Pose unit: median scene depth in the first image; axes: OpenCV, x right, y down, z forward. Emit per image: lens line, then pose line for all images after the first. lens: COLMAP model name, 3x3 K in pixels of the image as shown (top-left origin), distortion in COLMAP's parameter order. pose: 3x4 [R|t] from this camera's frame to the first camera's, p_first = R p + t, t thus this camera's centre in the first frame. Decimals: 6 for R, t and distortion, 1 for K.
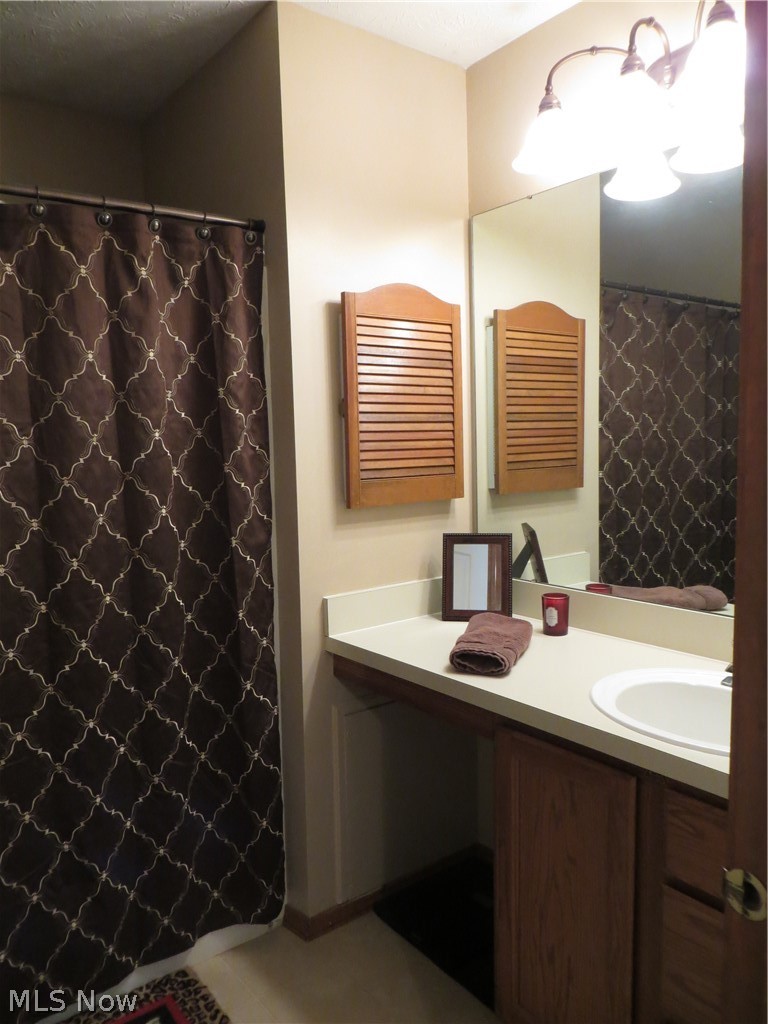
lens RADIAL K [[784.6, 0, 387.8], [0, 784.6, 513.2], [0, 0, 1]] dist [-0.013315, 0.028080]
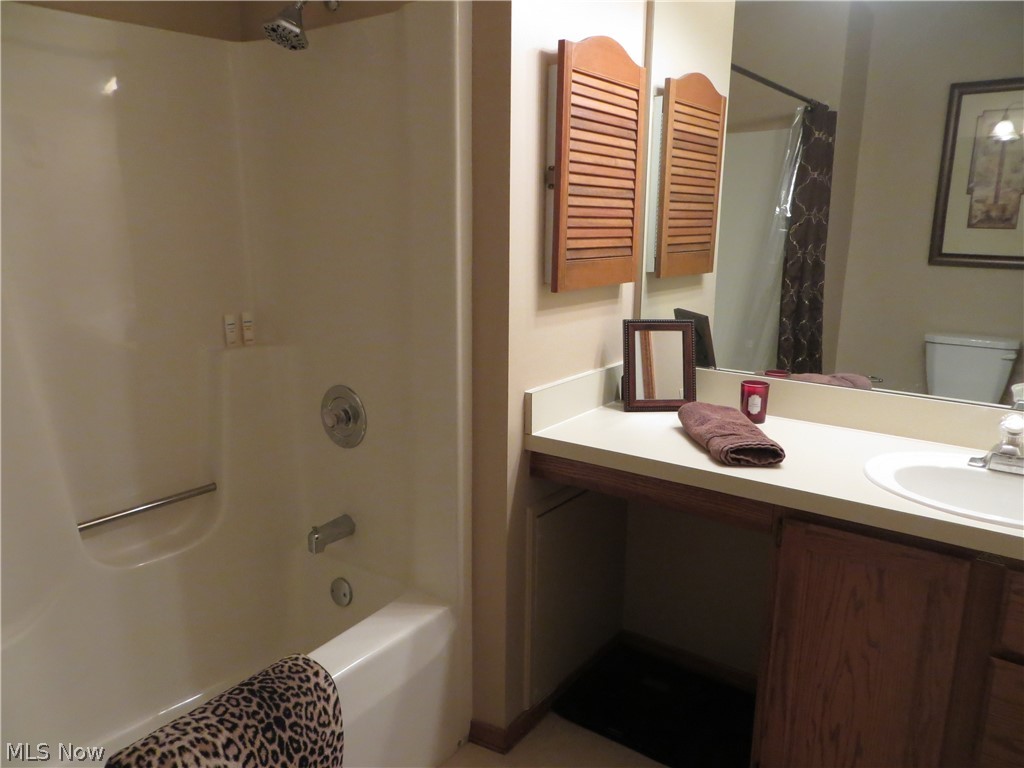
lens RADIAL K [[784.6, 0, 510.6], [0, 784.6, 386.3], [0, 0, 1]] dist [-0.013315, 0.028080]
pose [[0.958169, -0.024741, 0.285132, -0.351040], [-0.007603, 0.993704, 0.111776, 0.001250], [-0.286103, -0.109268, 0.951948, 0.144648]]
